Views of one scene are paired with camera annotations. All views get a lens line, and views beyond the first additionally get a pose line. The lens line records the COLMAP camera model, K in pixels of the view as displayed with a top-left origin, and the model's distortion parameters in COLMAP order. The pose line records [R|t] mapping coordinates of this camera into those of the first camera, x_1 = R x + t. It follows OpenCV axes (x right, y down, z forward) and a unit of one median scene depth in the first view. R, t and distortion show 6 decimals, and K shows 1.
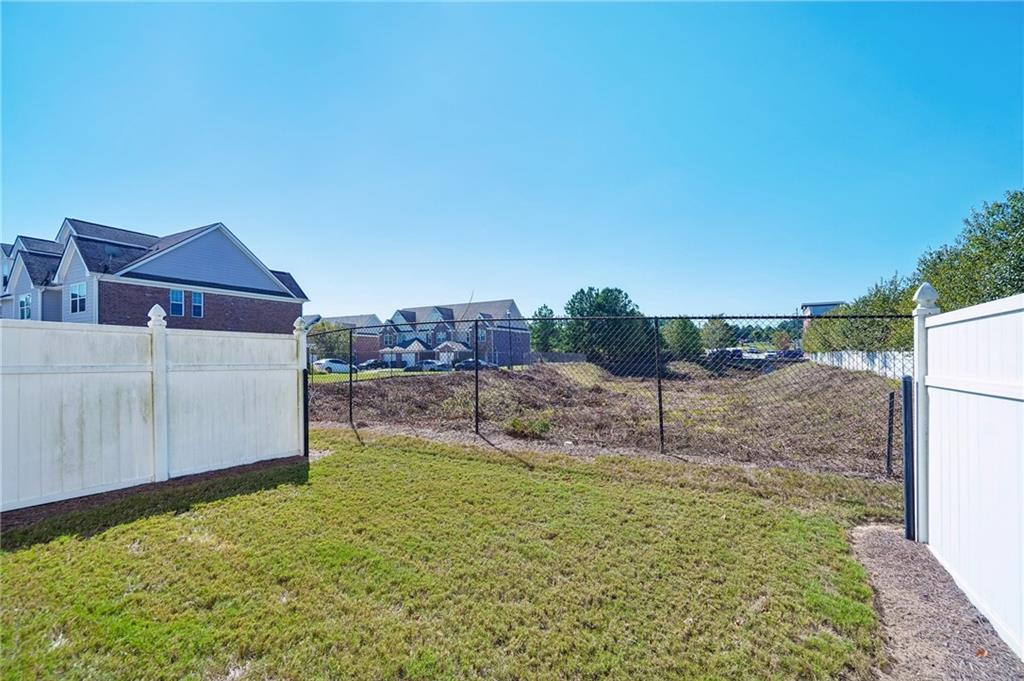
lens RADIAL K [[476.0, 0, 512.0], [0, 476.0, 340.5], [0, 0, 1]] dist [0.000813, 0.000258]
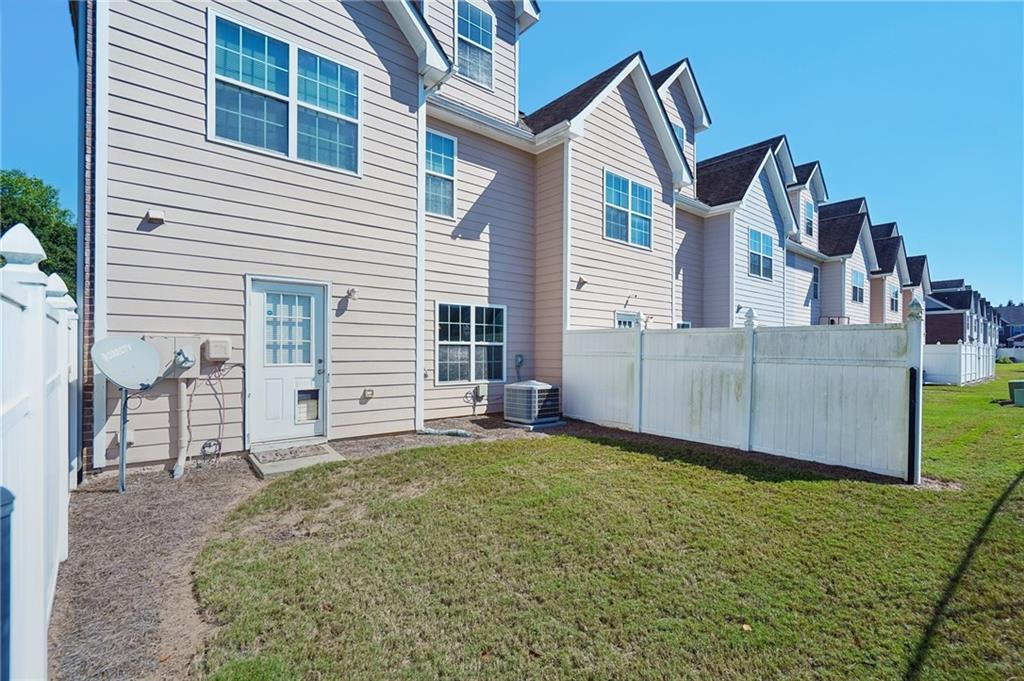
lens RADIAL K [[476.0, 0, 512.0], [0, 476.0, 340.5], [0, 0, 1]] dist [0.000813, 0.000258]
pose [[-0.365393, -0.014067, -0.930747, 0.654424], [0.030600, 0.999164, -0.027114, 0.024137], [0.930350, -0.038388, -0.364657, 0.908922]]
